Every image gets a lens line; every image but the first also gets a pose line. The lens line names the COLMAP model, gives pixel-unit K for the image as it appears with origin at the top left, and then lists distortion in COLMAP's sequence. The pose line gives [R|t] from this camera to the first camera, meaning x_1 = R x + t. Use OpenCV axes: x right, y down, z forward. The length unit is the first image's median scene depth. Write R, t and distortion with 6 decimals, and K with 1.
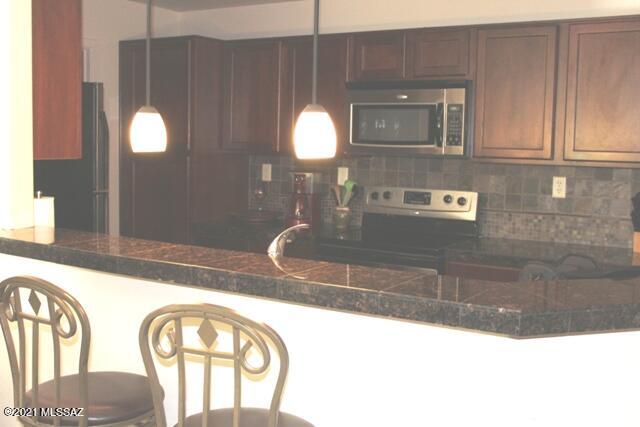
lens RADIAL K [[744.4, 0, 320.0], [0, 744.4, 213.5], [0, 0, 1]] dist [-0.018326, -0.021117]
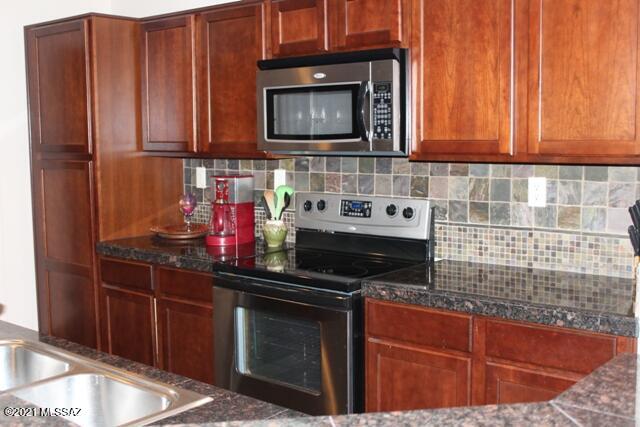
lens RADIAL K [[744.4, 0, 320.0], [0, 744.4, 213.5], [0, 0, 1]] dist [-0.018326, -0.021117]
pose [[0.989020, -0.016665, -0.146836, 0.211247], [0.017706, 0.999826, 0.005786, -0.021423], [0.146714, -0.008322, 0.989144, 0.249096]]
